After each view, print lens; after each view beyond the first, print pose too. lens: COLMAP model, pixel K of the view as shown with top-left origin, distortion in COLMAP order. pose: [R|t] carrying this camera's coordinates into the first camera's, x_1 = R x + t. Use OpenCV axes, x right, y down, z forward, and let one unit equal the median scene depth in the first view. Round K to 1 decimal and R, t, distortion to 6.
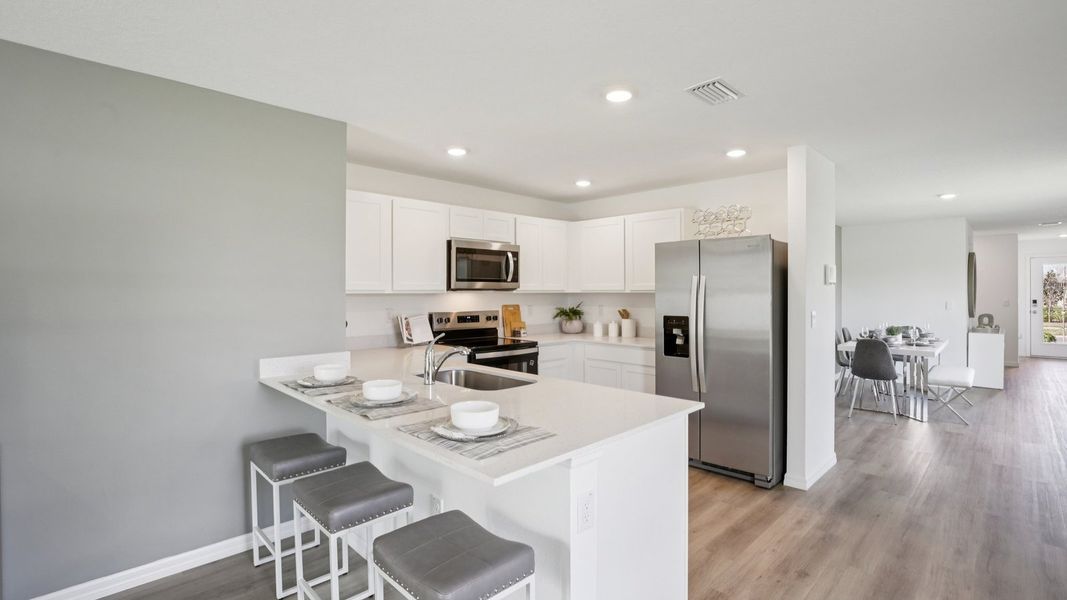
lens RADIAL K [[486.4, 0, 549.3], [0, 486.4, 293.1], [0, 0, 1]] dist [-0.028020, 0.003033]
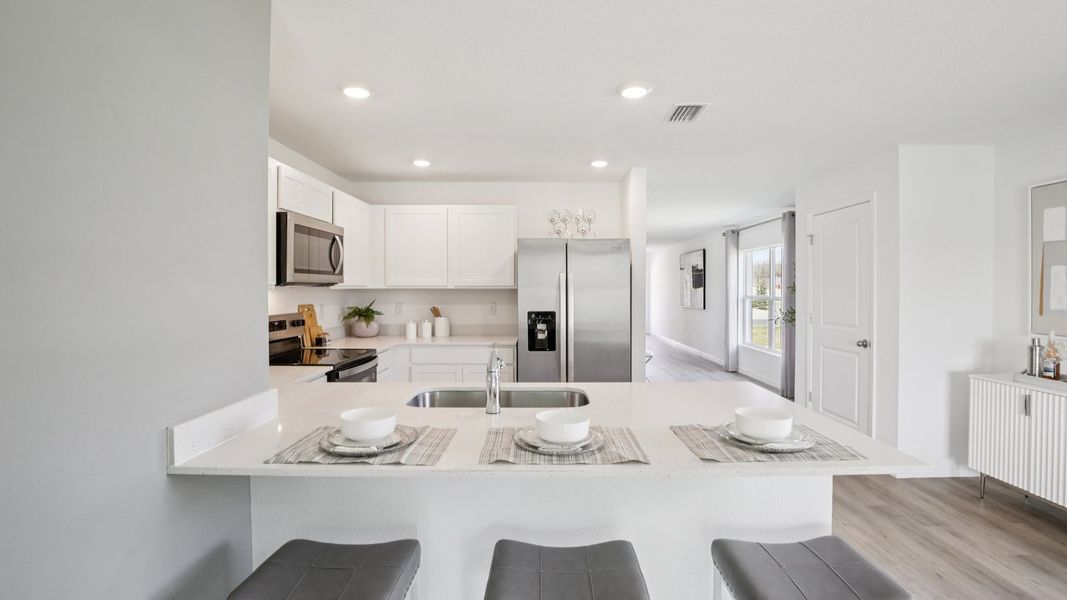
lens RADIAL K [[486.4, 0, 543.9], [0, 486.4, 293.8], [0, 0, 1]] dist [-0.028020, 0.003033]
pose [[0.714215, -0.007334, 0.699888, -0.363016], [0.000661, 0.999952, 0.009804, 0.000033], [-0.699926, -0.006539, 0.714185, 0.213552]]
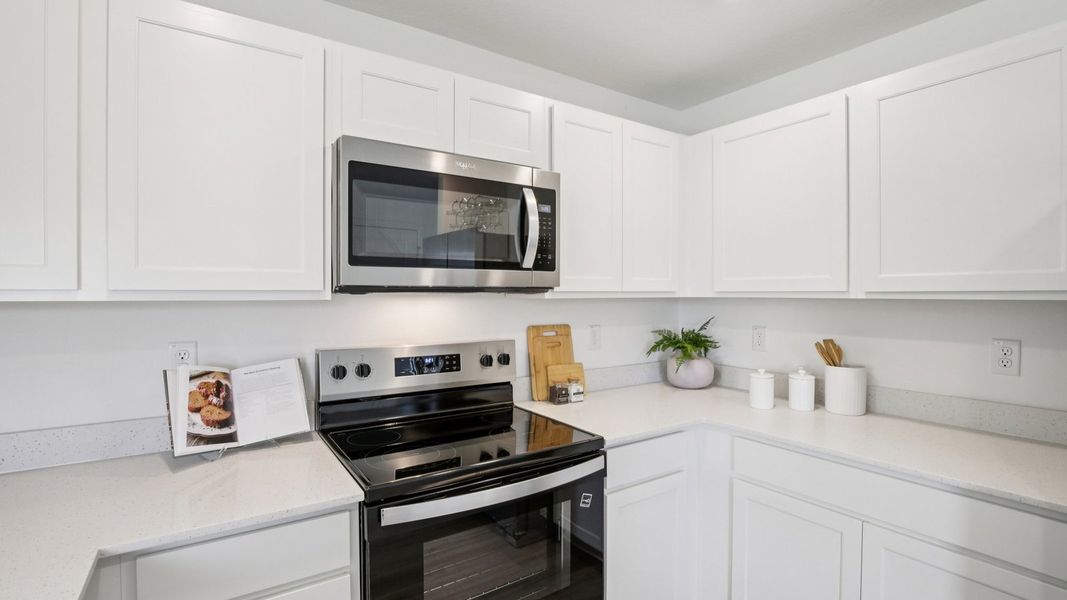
lens RADIAL K [[486.4, 0, 541.6], [0, 486.4, 299.5], [0, 0, 1]] dist [-0.028020, 0.003033]
pose [[0.980736, 0.003822, -0.195301, -0.000452], [-0.001776, 0.999942, 0.010650, -0.003784], [0.195331, -0.010098, 0.980685, 0.604263]]
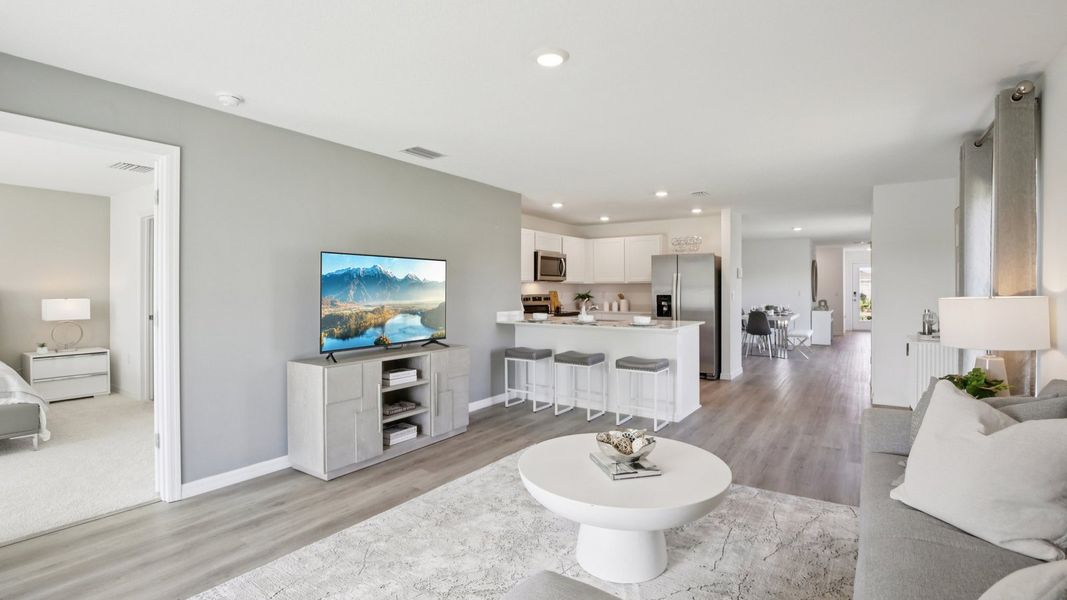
lens RADIAL K [[486.4, 0, 552.3], [0, 486.4, 288.9], [0, 0, 1]] dist [-0.028020, 0.003033]
pose [[0.979531, 0.000457, 0.201293, -0.425883], [0.000790, 0.999981, -0.006114, 0.028236], [-0.201292, 0.006147, 0.979512, -0.587837]]
